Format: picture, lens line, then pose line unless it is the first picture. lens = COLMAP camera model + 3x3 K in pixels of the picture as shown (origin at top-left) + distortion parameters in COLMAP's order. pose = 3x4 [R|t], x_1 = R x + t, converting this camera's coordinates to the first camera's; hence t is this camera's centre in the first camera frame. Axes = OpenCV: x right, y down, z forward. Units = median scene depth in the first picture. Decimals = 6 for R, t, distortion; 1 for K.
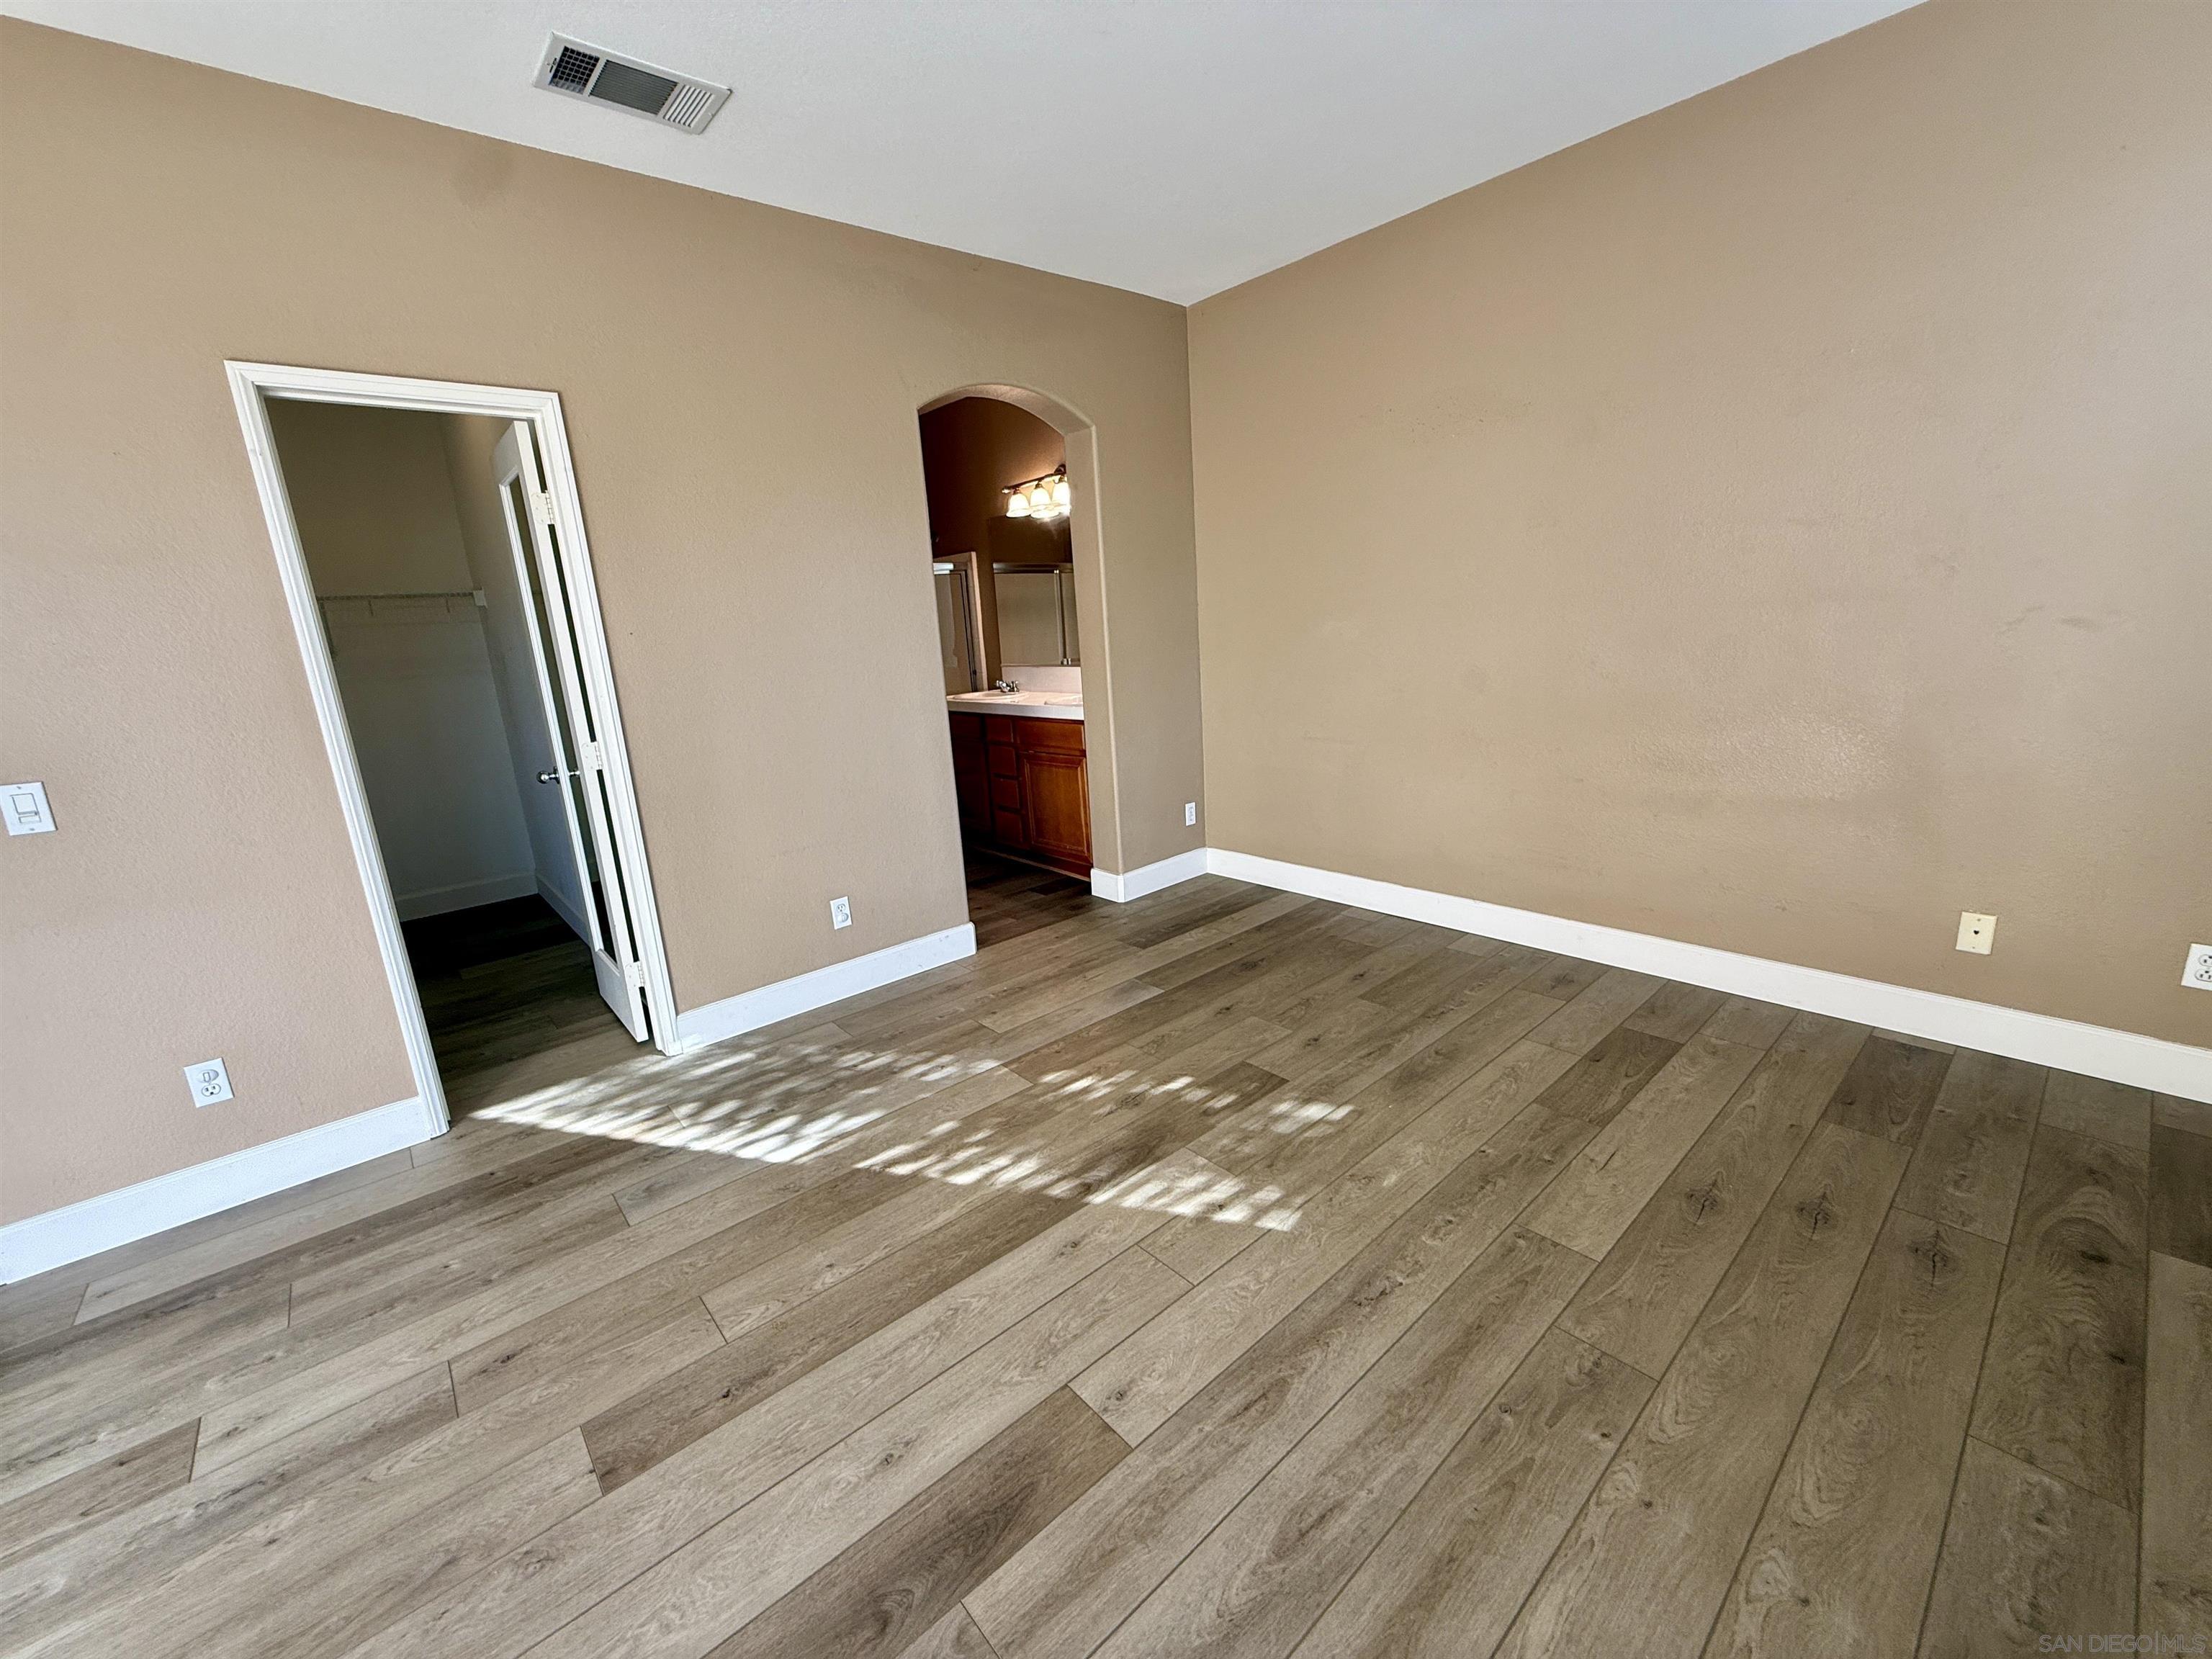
lens RADIAL K [[882.1, 0, 1102.5], [0, 882.1, 832.8], [0, 0, 1]] dist [-0.001046, 0.000343]
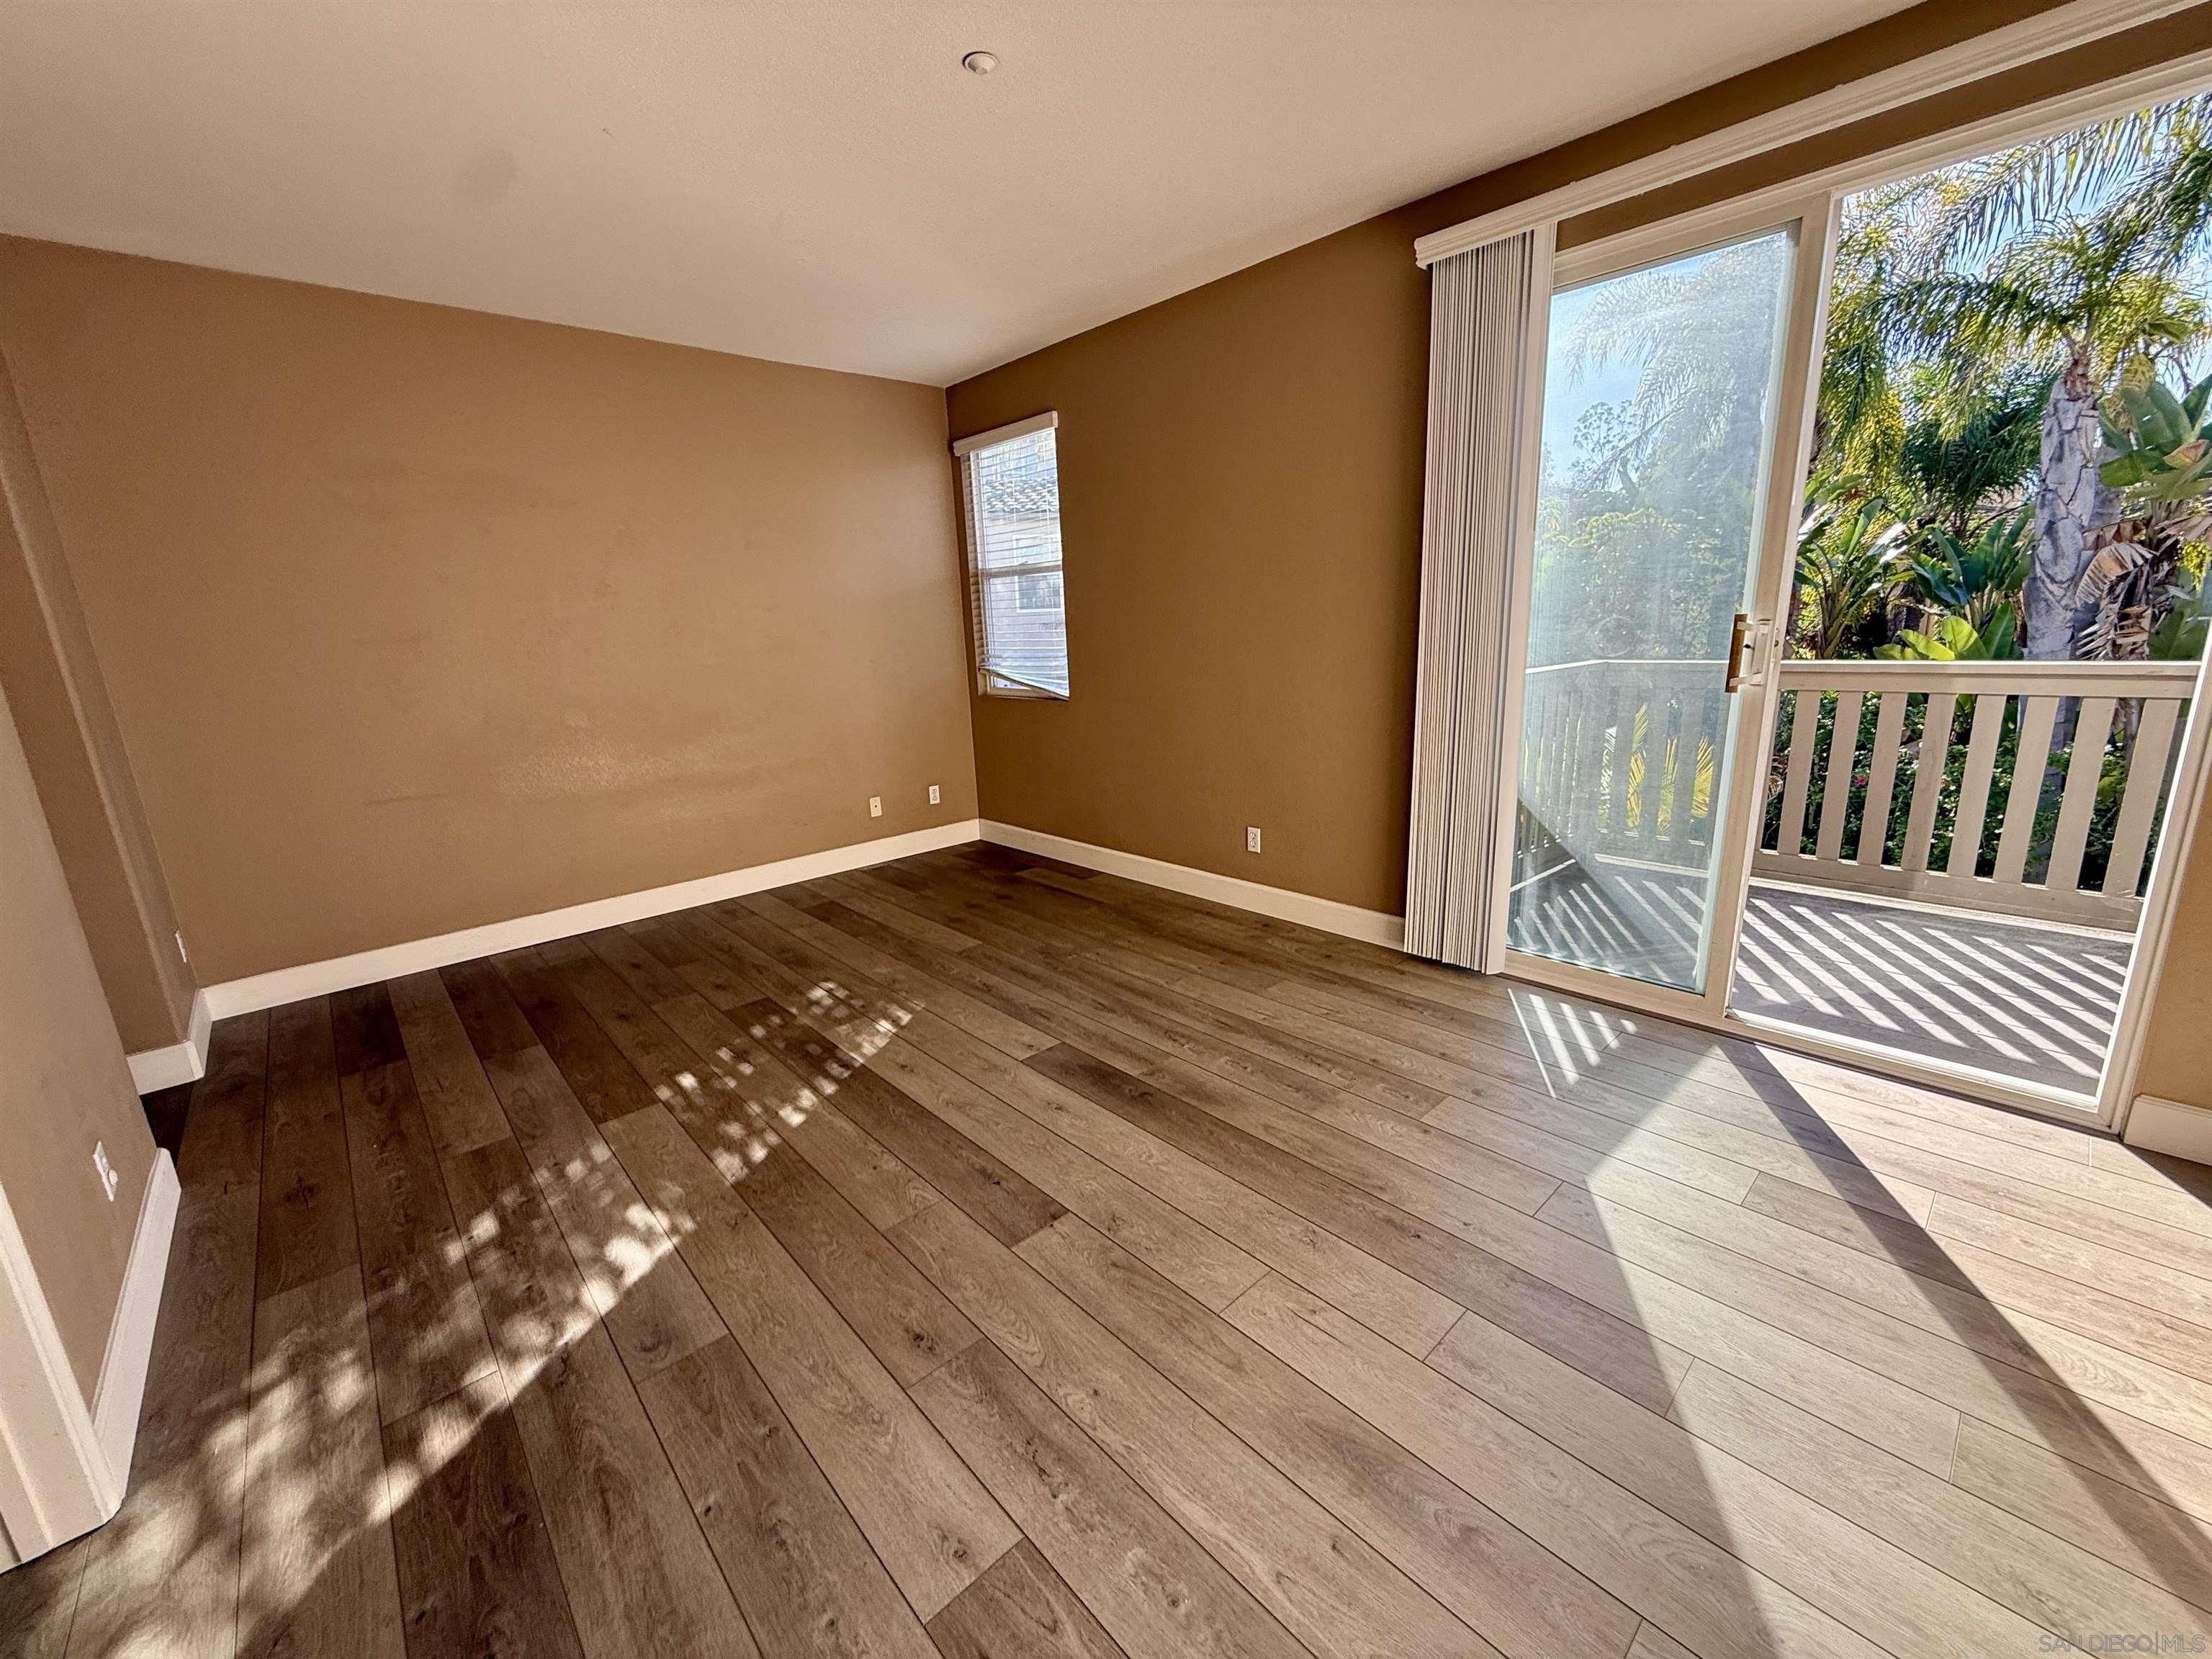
lens RADIAL K [[882.1, 0, 1098.9], [0, 882.1, 830.7], [0, 0, 1]] dist [-0.001046, 0.000343]
pose [[-0.020291, -0.171232, 0.985022, -1.126110], [0.279714, 0.944909, 0.170021, -0.043540], [-0.959869, 0.278974, 0.028723, 0.442114]]
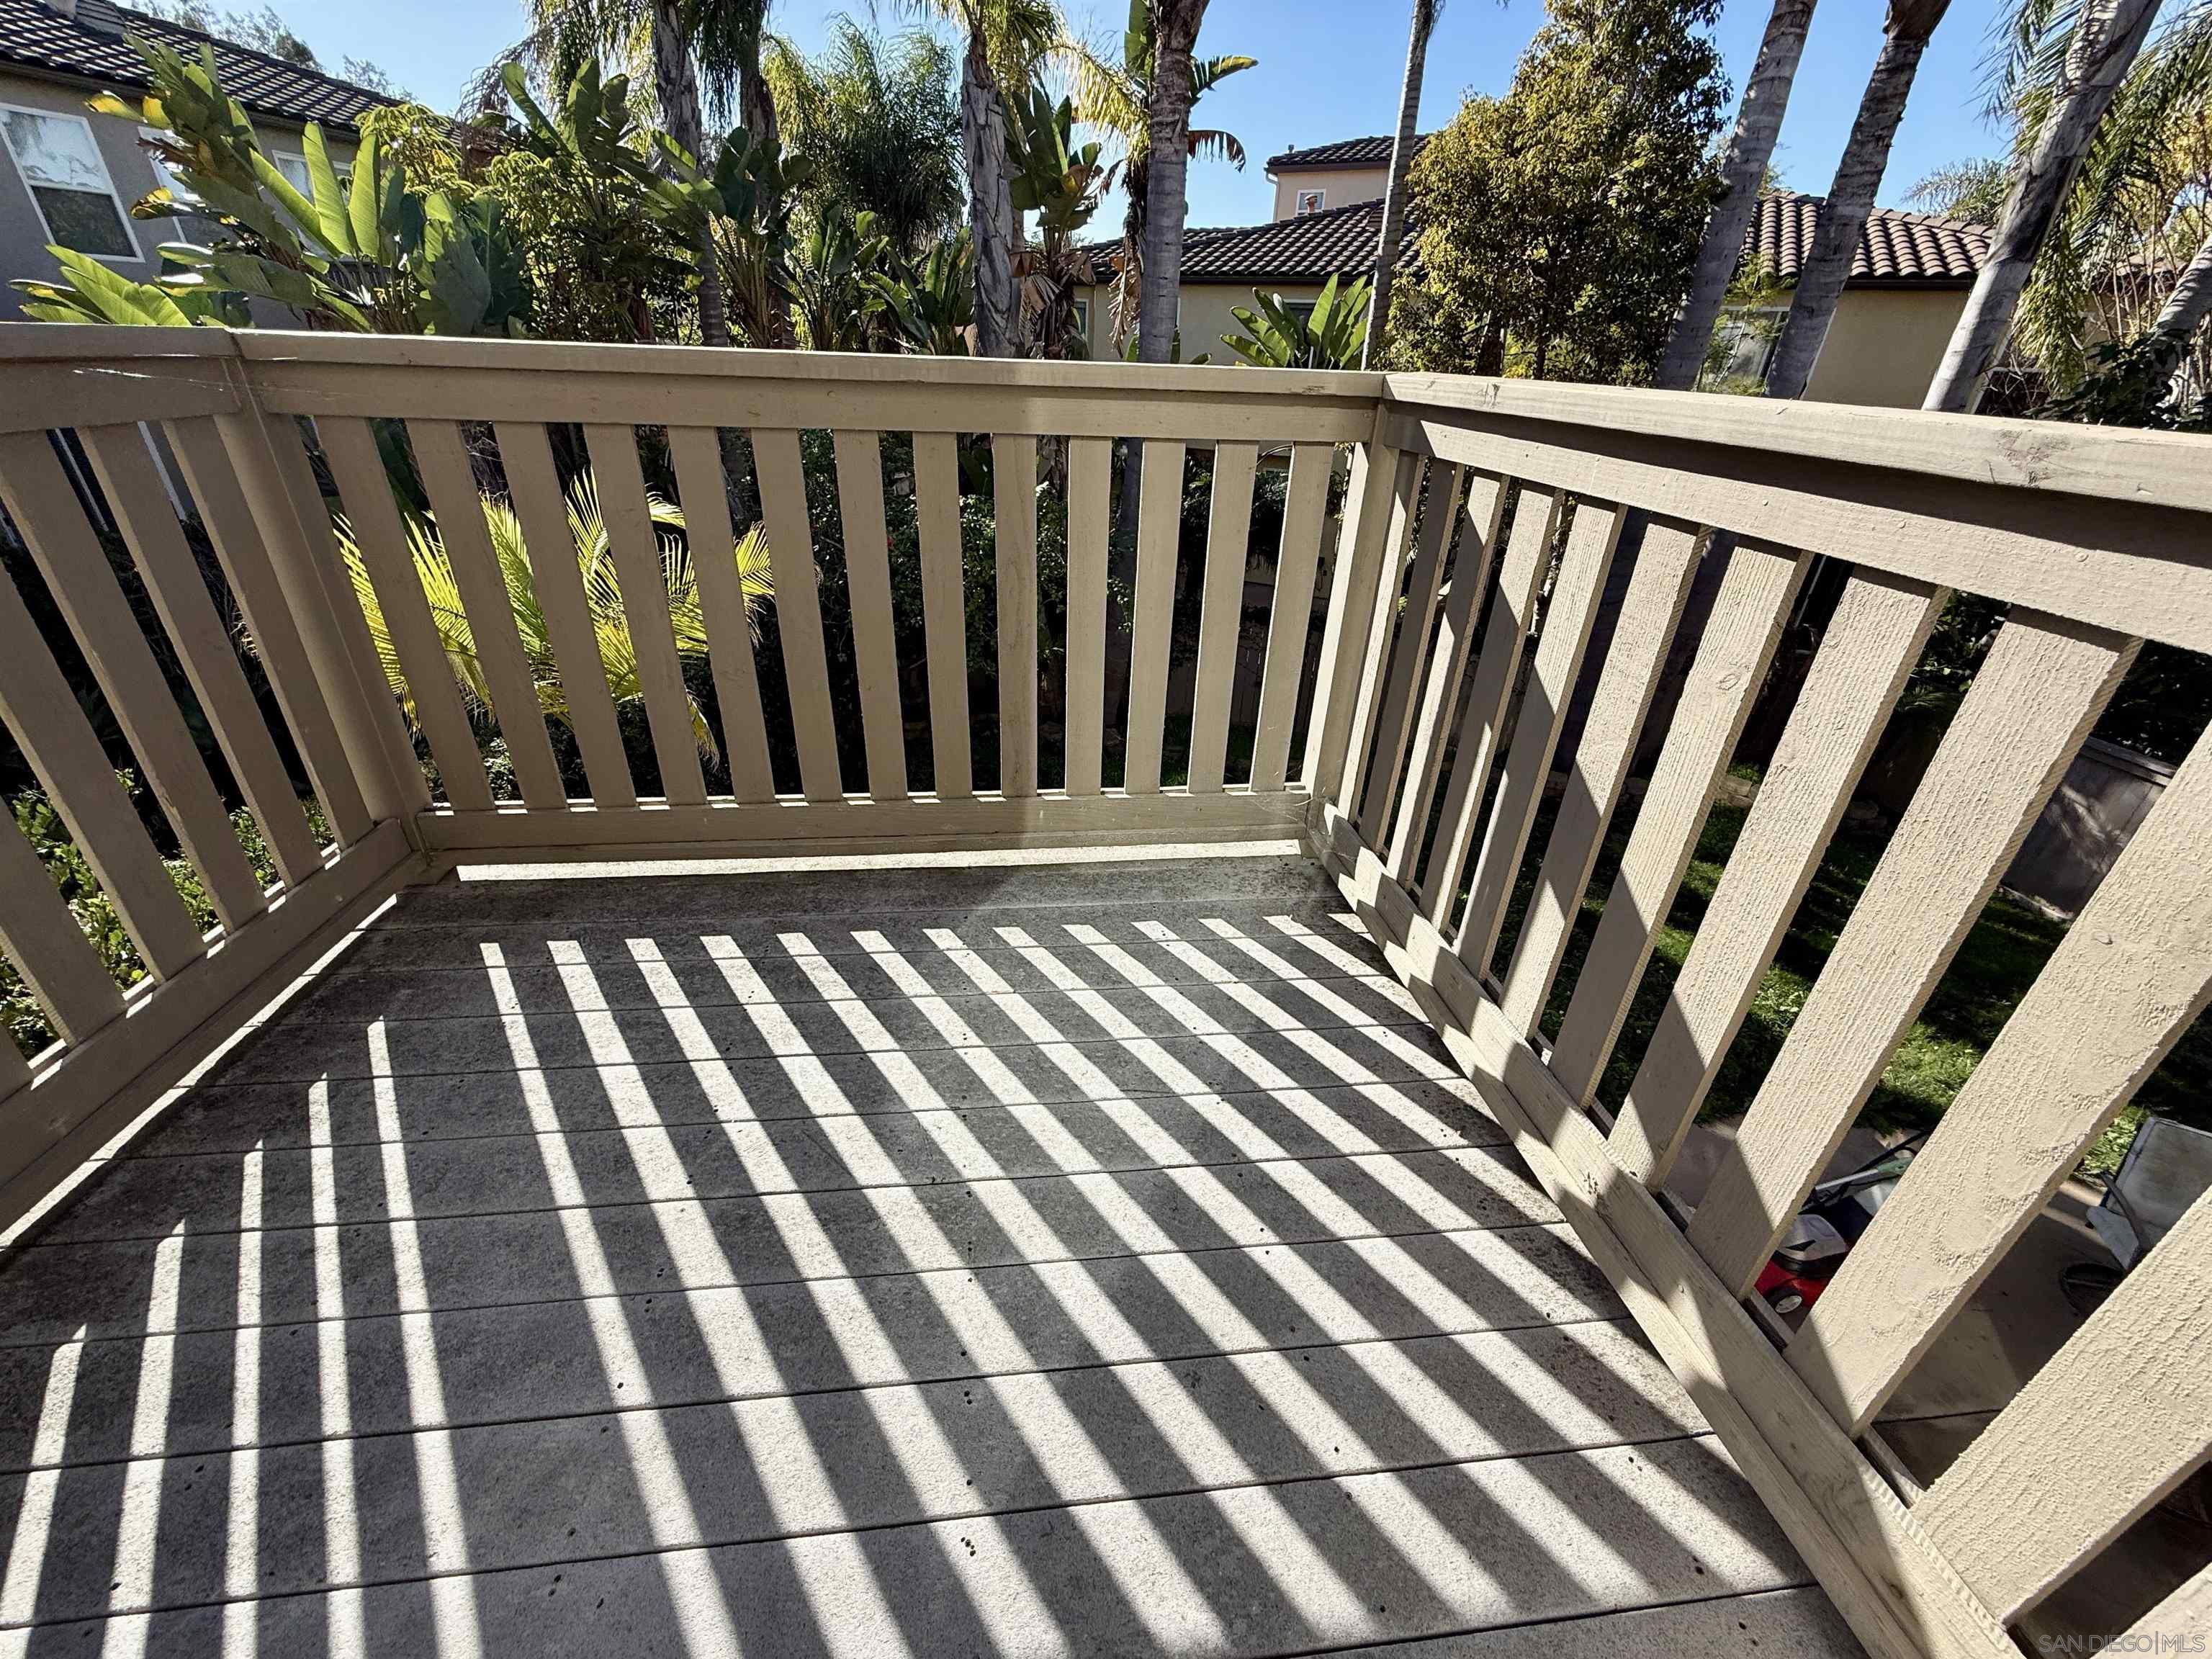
lens RADIAL K [[882.1, 0, 1101.2], [0, 882.1, 828.9], [0, 0, 1]] dist [-0.001046, 0.000343]
pose [[-0.823330, -0.246218, 0.511376, -0.117277], [0.146661, 0.778106, 0.610771, 0.223368], [-0.548287, 0.577865, -0.604527, -0.406224]]
